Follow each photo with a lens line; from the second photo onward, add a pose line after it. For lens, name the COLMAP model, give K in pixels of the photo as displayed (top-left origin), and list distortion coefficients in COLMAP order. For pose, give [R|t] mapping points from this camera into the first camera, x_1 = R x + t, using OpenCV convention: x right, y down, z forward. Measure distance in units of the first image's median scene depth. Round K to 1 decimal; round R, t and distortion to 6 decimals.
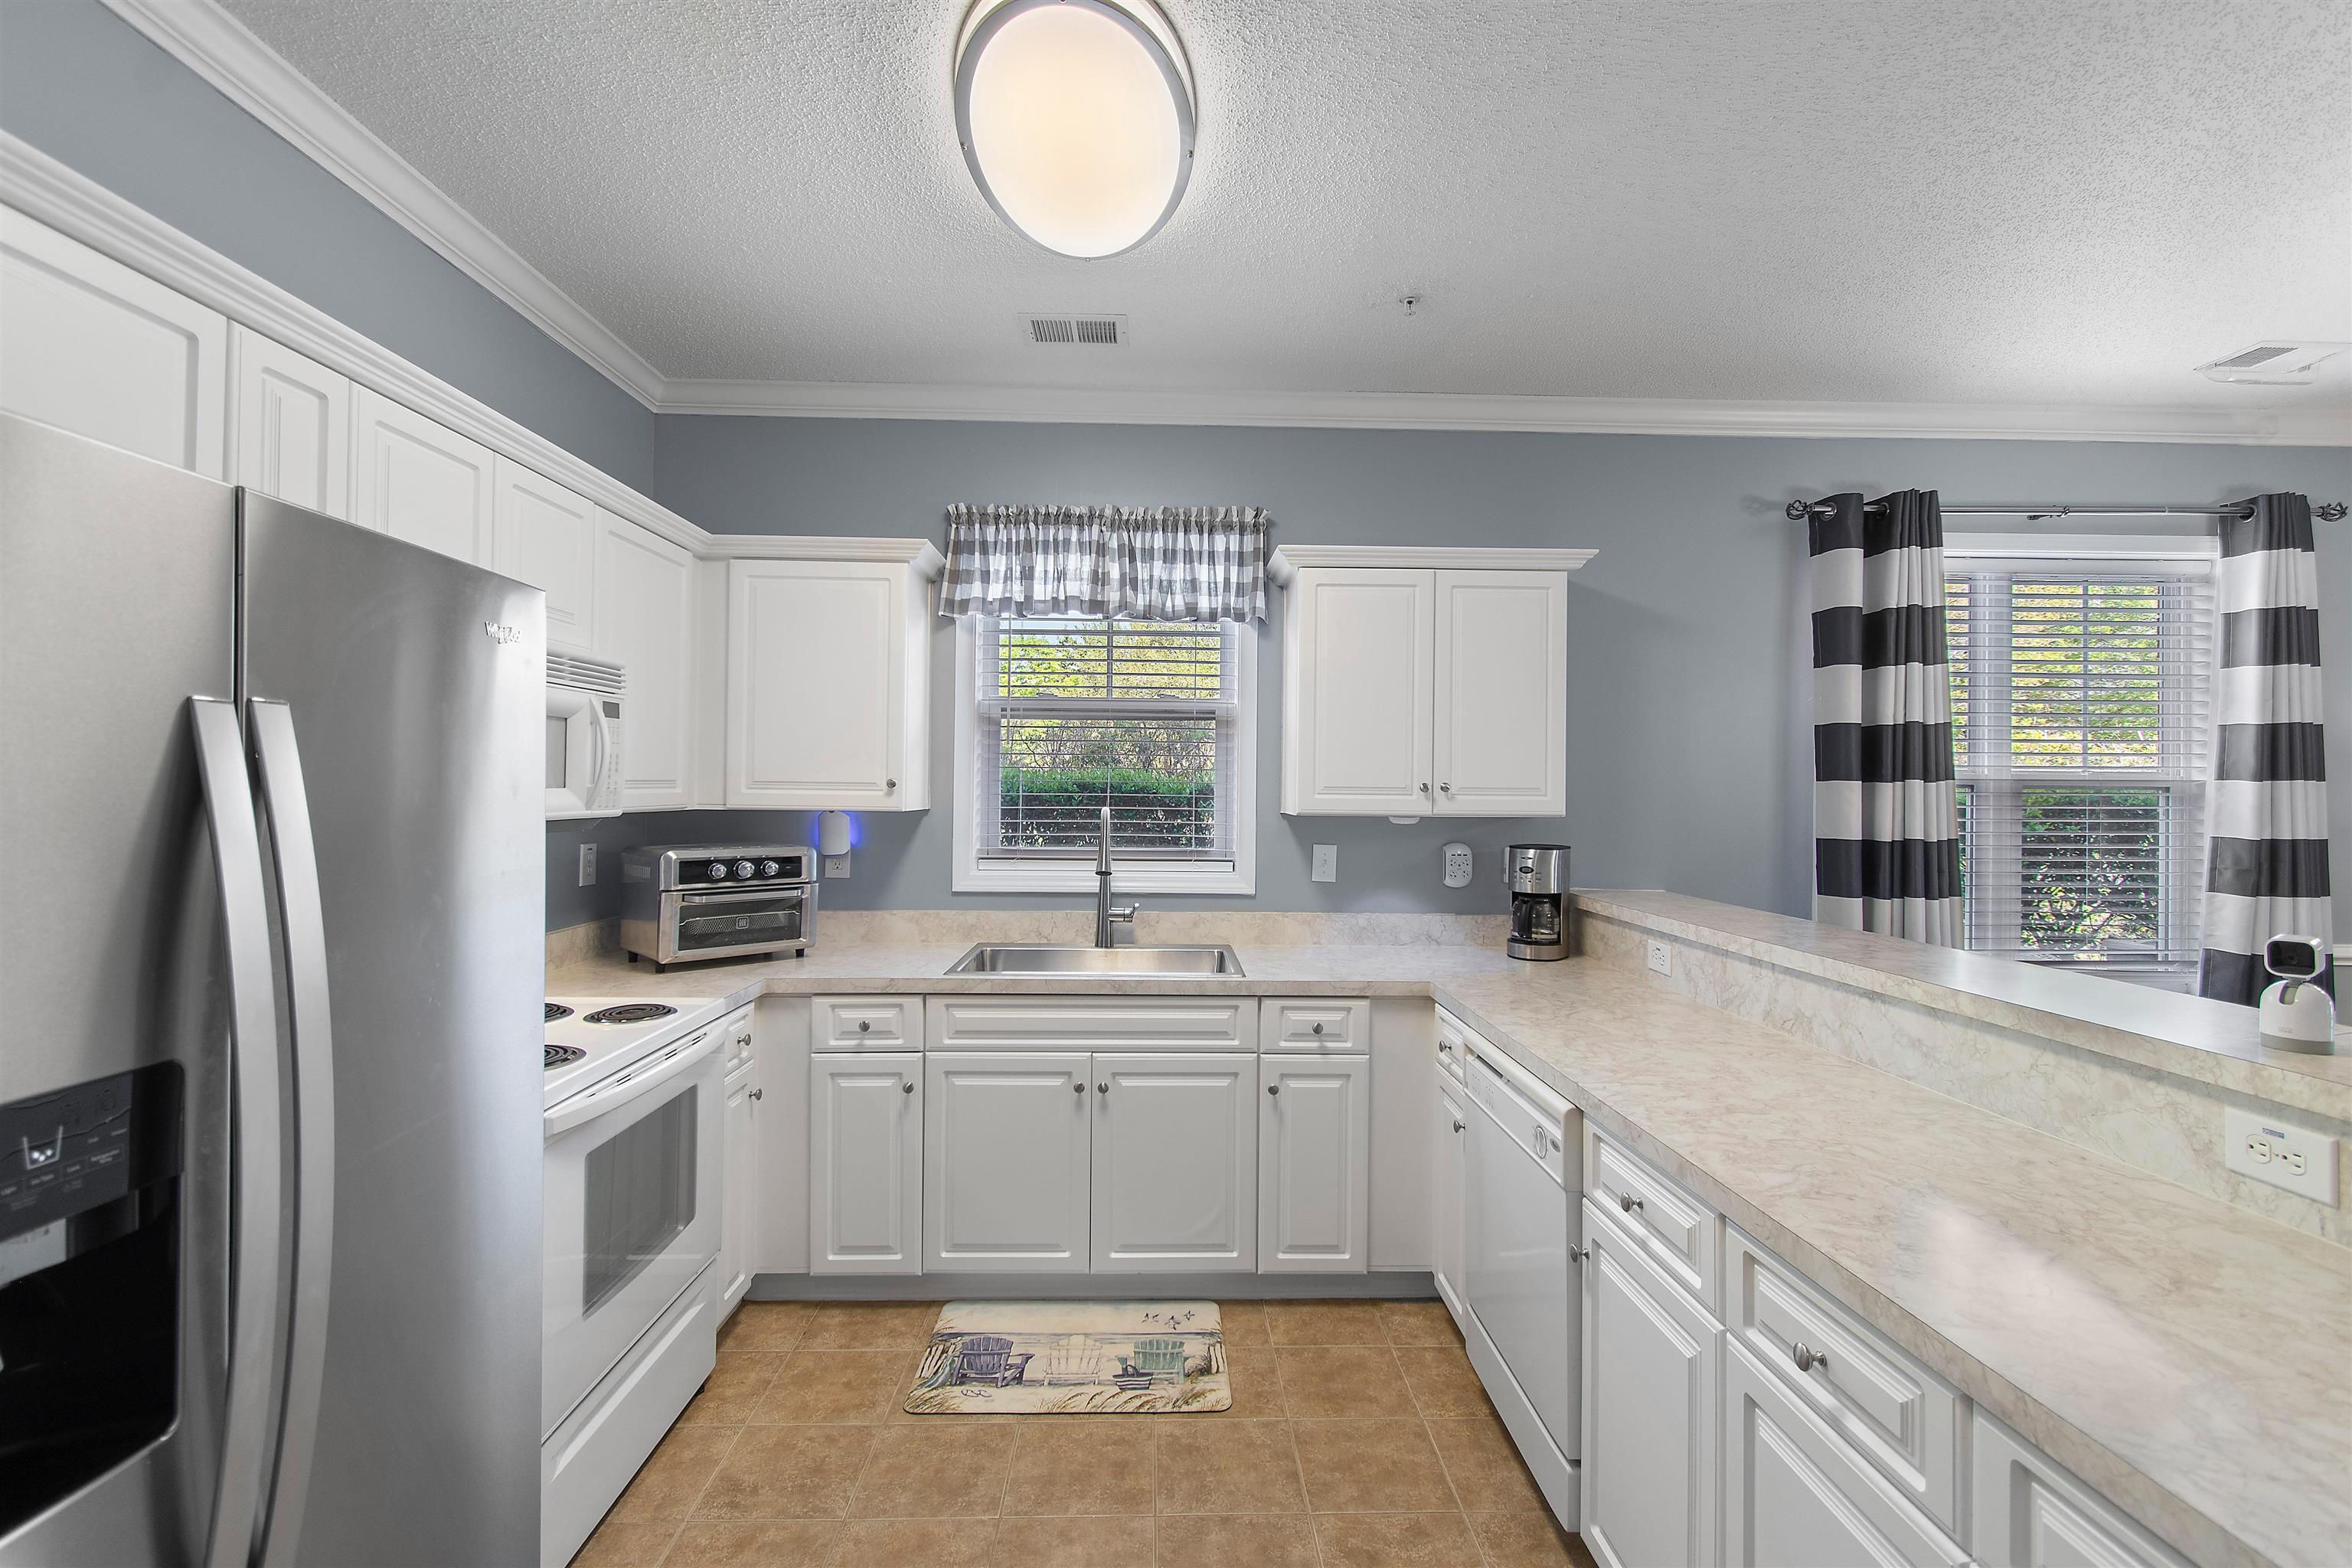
lens RADIAL K [[1032.0, 0, 1176.8], [0, 1032.0, 779.9], [0, 0, 1]] dist [0.004384, -0.001912]
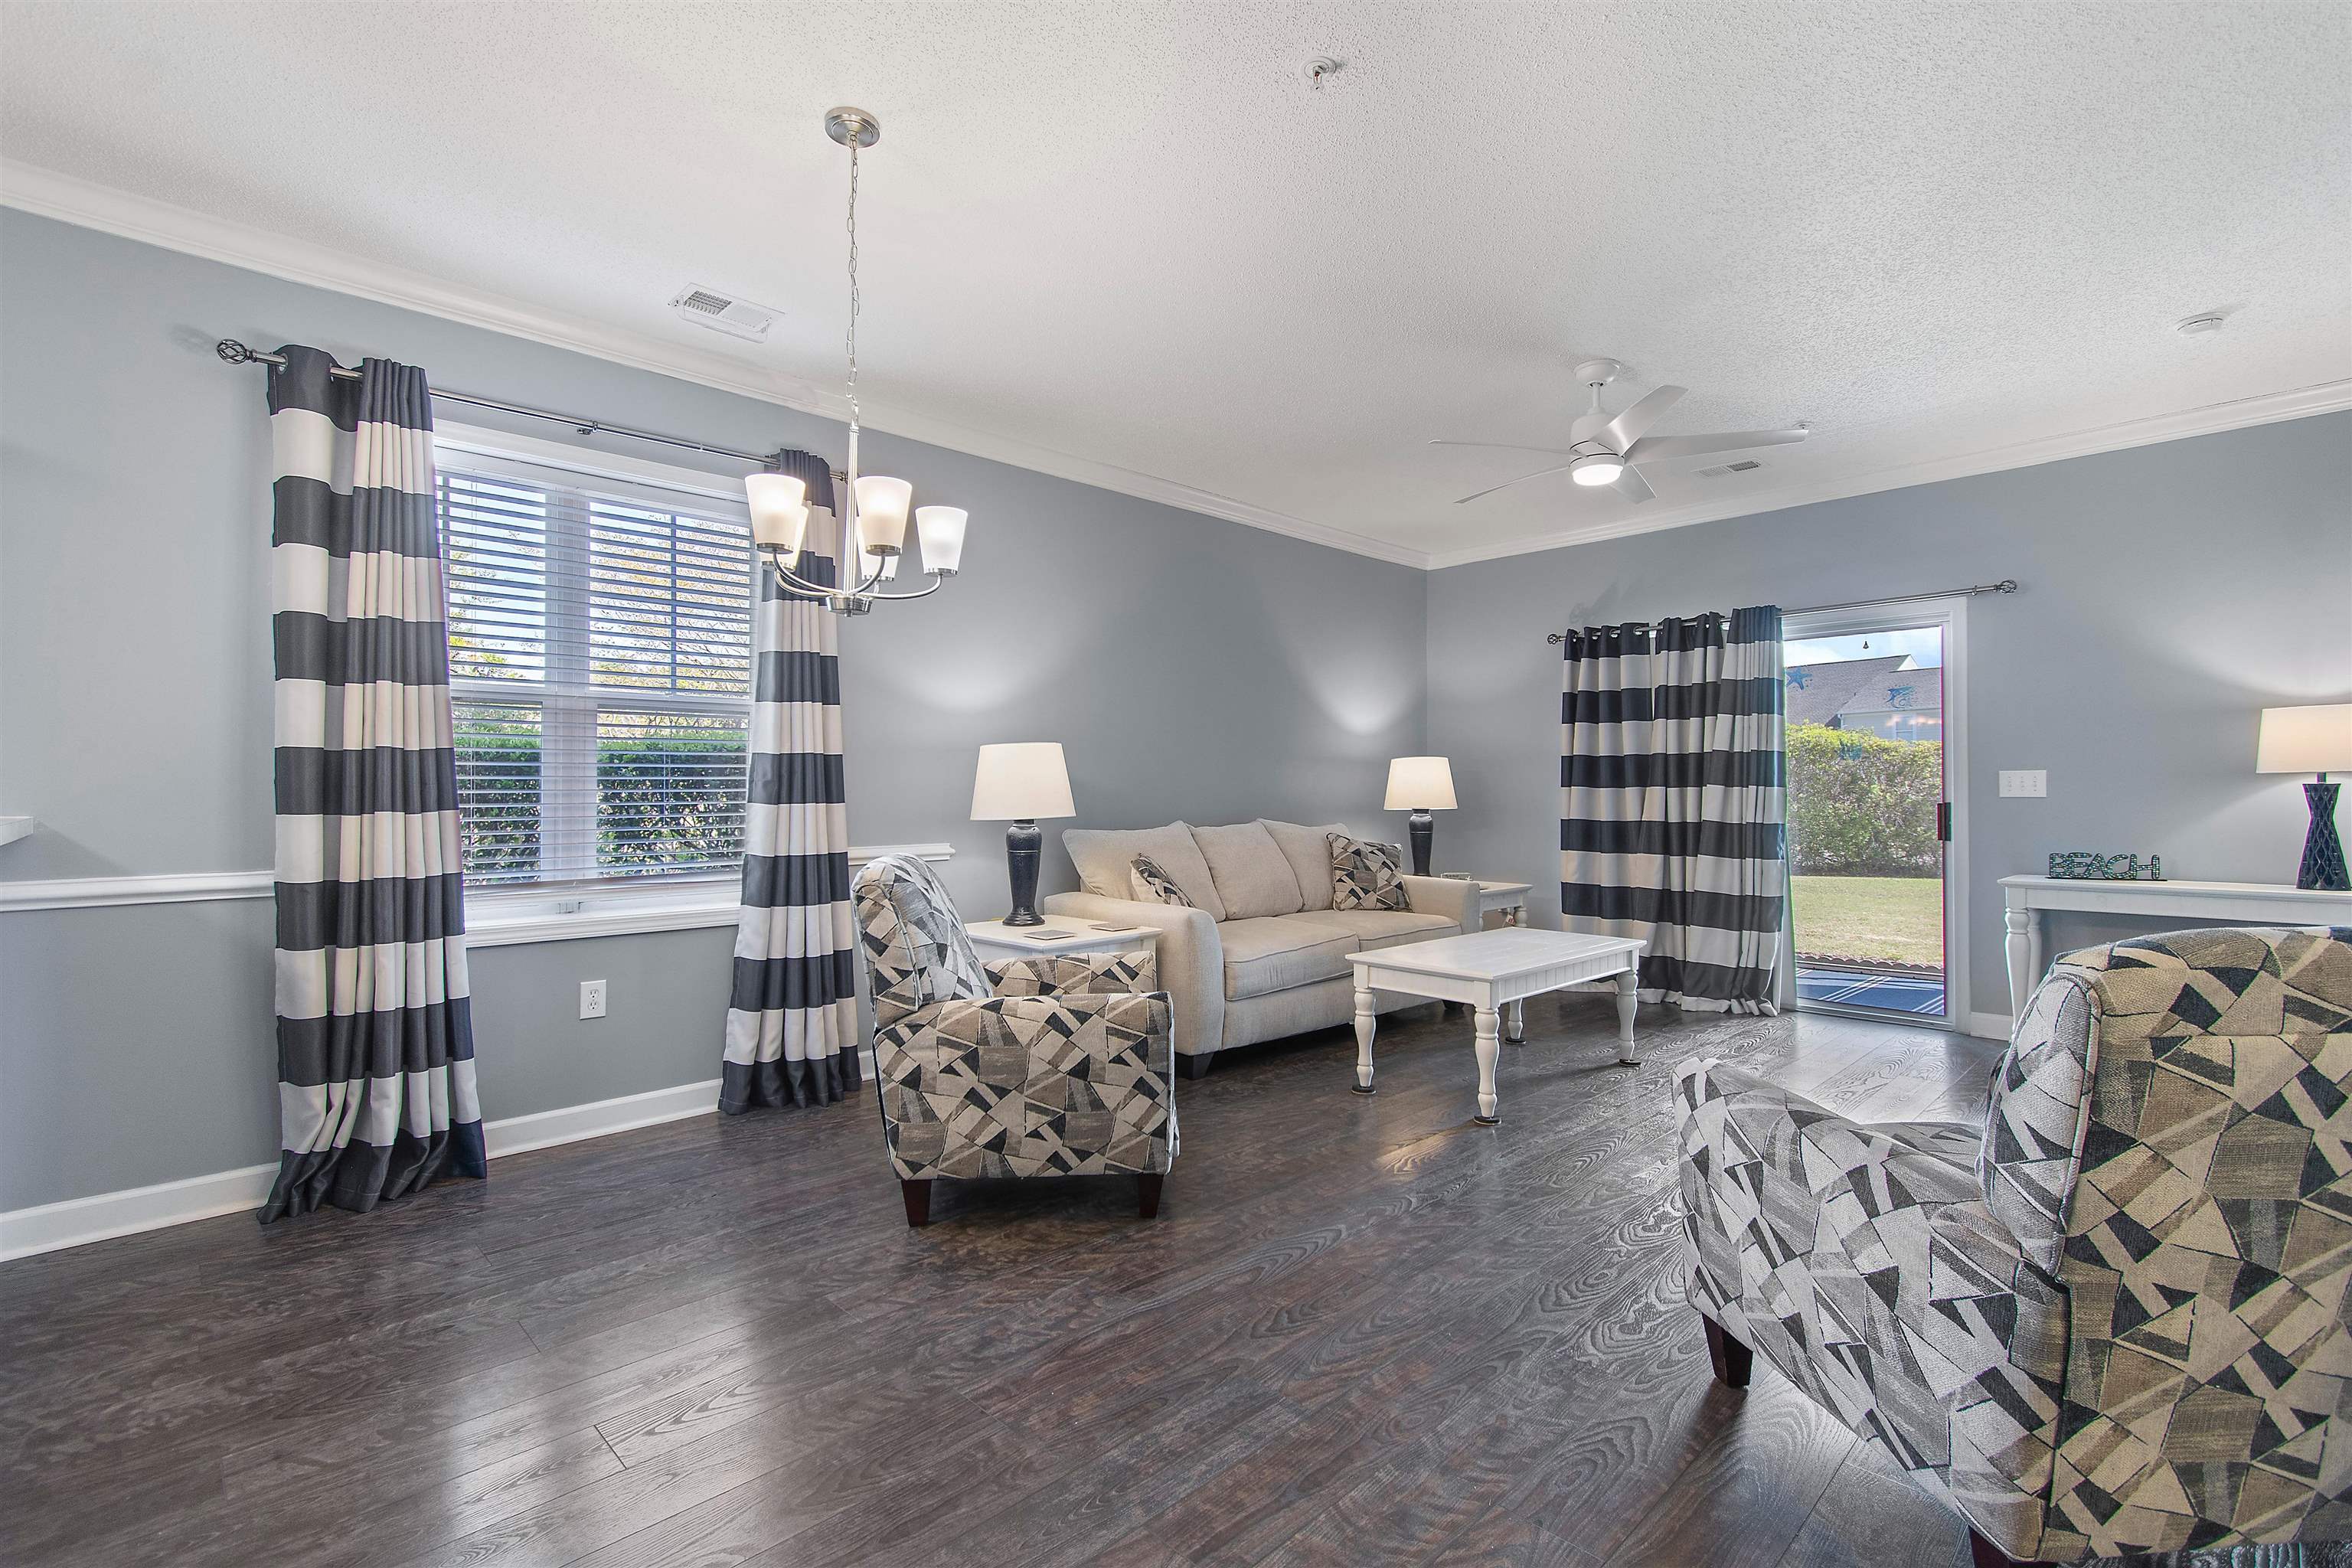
lens RADIAL K [[1065.9, 0, 1180.1], [0, 1065.9, 776.7], [0, 0, 1]] dist [0.005707, -0.000344]
pose [[0.733446, -0.003850, 0.679737, 0.601671], [0.004522, 0.999989, 0.000784, 0.087193], [-0.679732, 0.002499, 0.733456, -0.155319]]
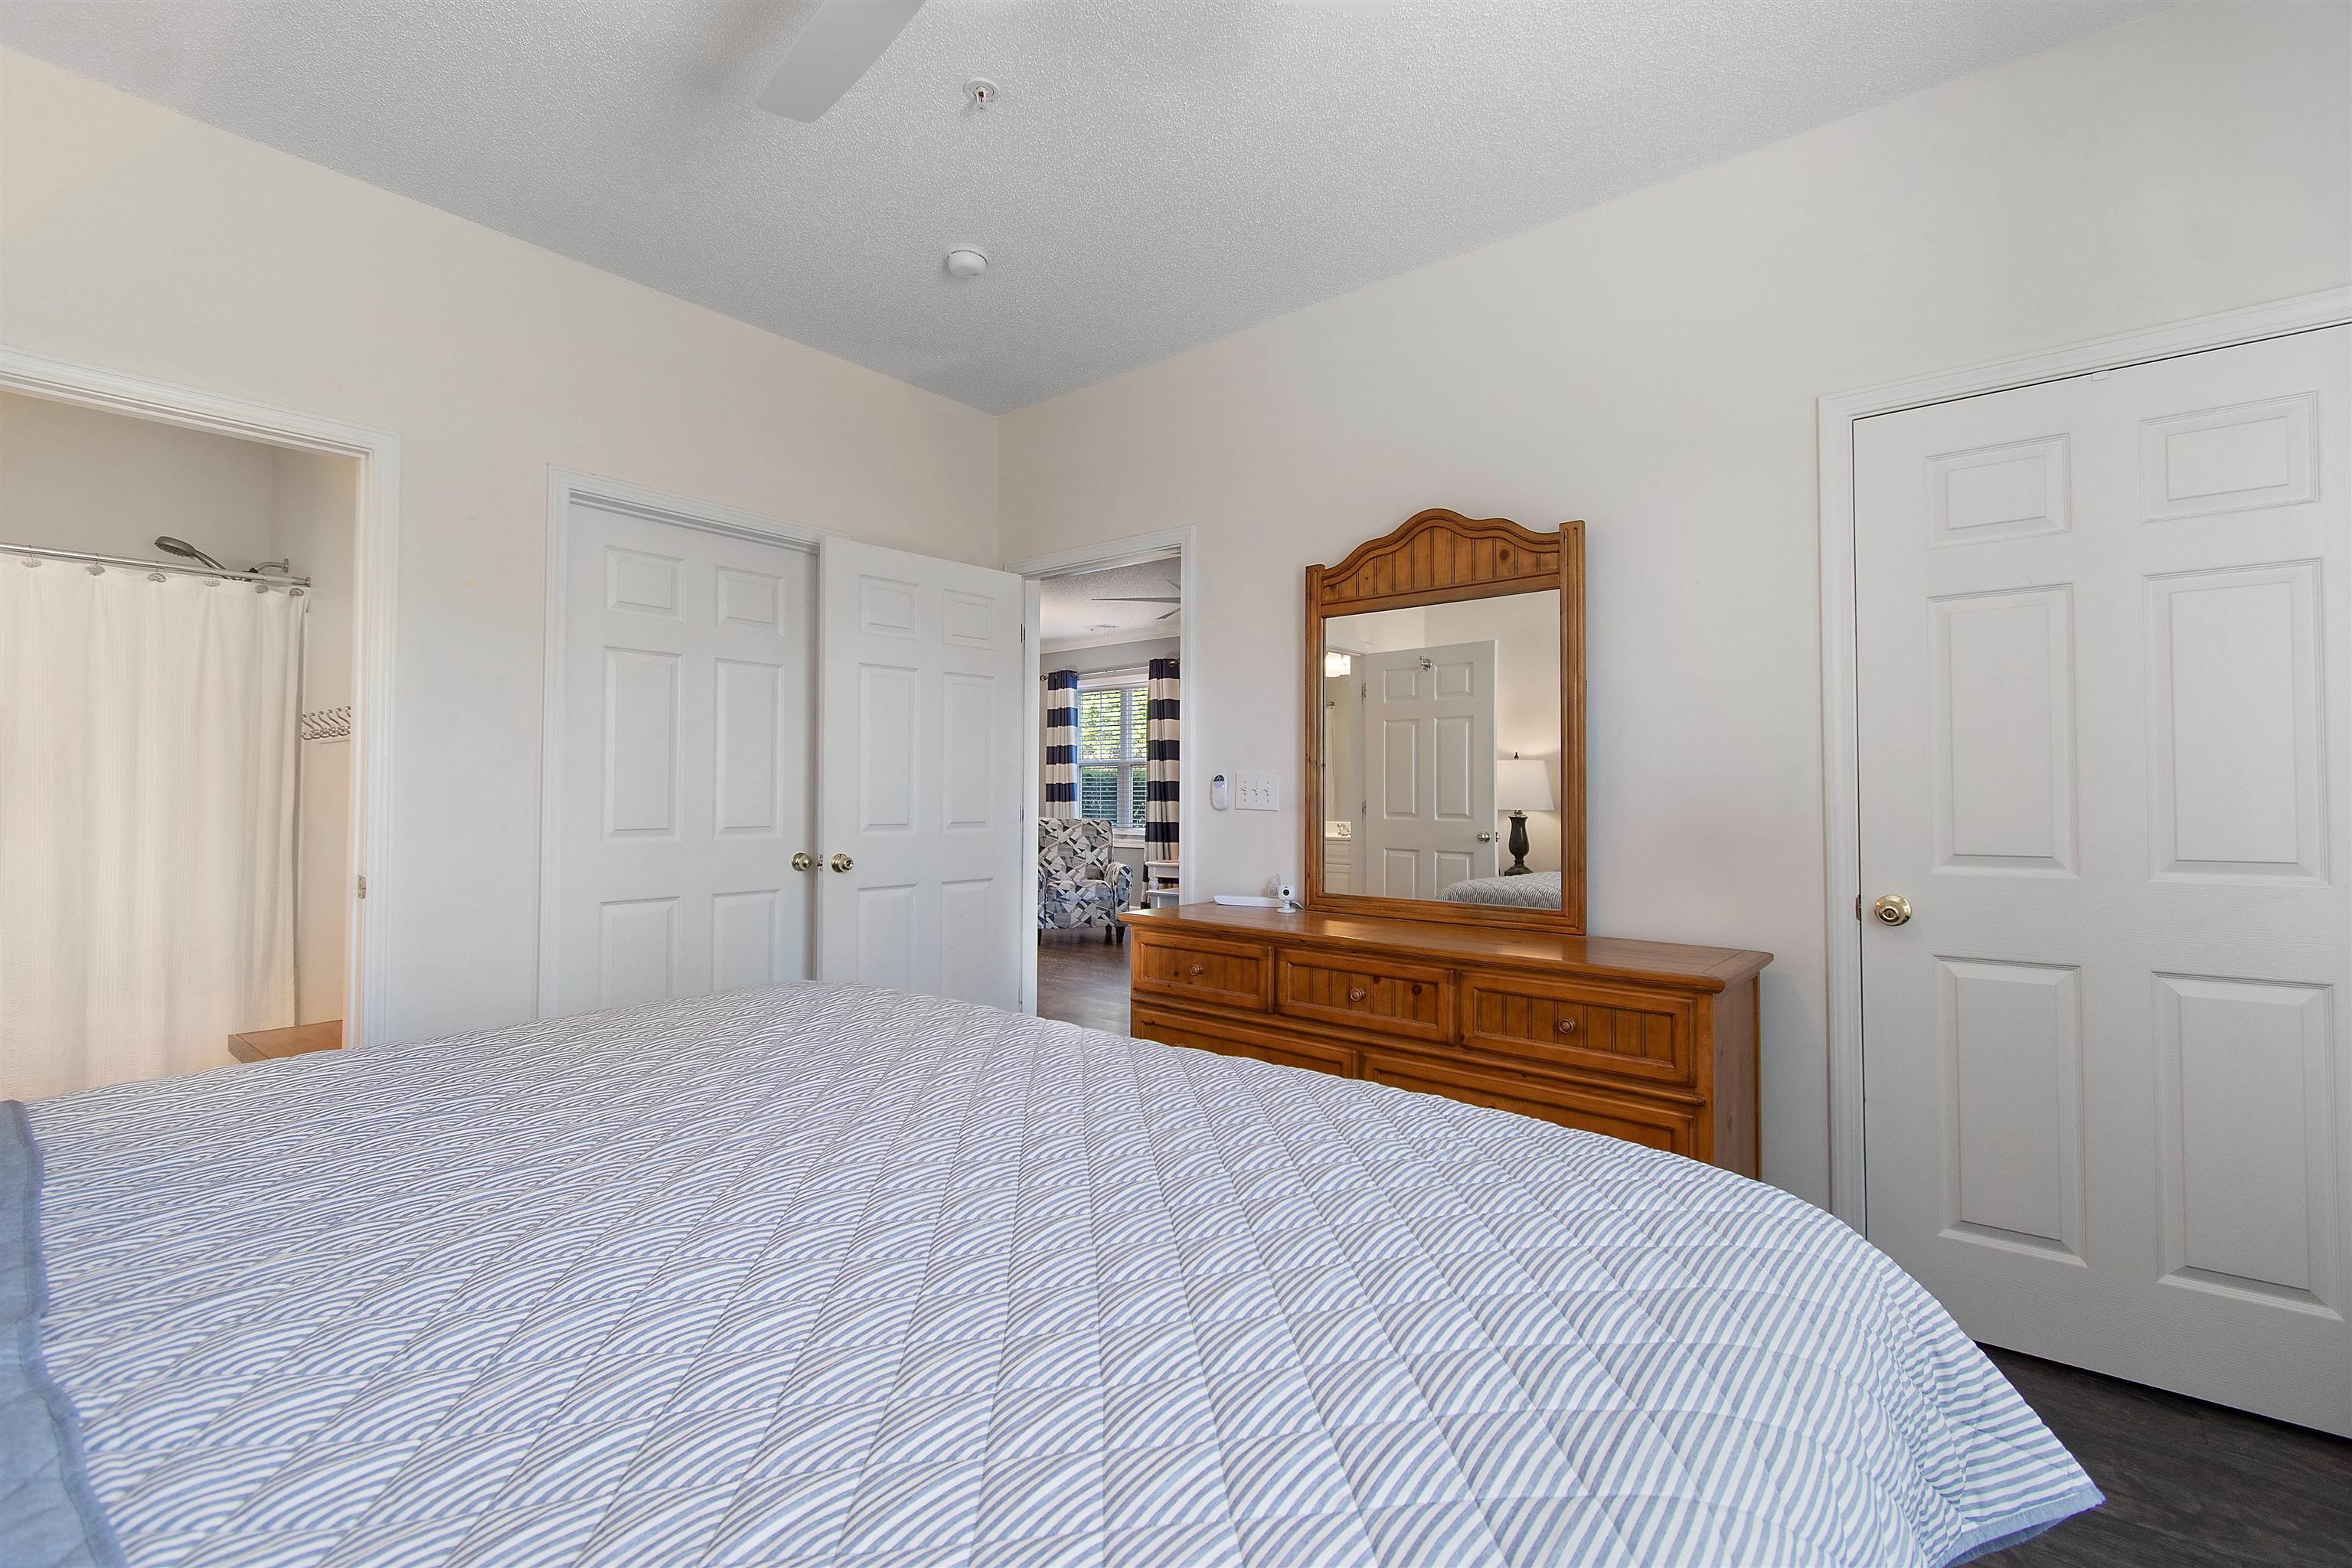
lens RADIAL K [[1030.8, 0, 1176.0], [0, 1030.8, 784.0], [0, 0, 1]] dist [0.000075, 0.000230]
pose [[0.753749, -0.016301, -0.656960, 3.088524], [0.011430, 0.999866, -0.011695, 0.103100], [0.657063, 0.001305, 0.753835, -1.133899]]
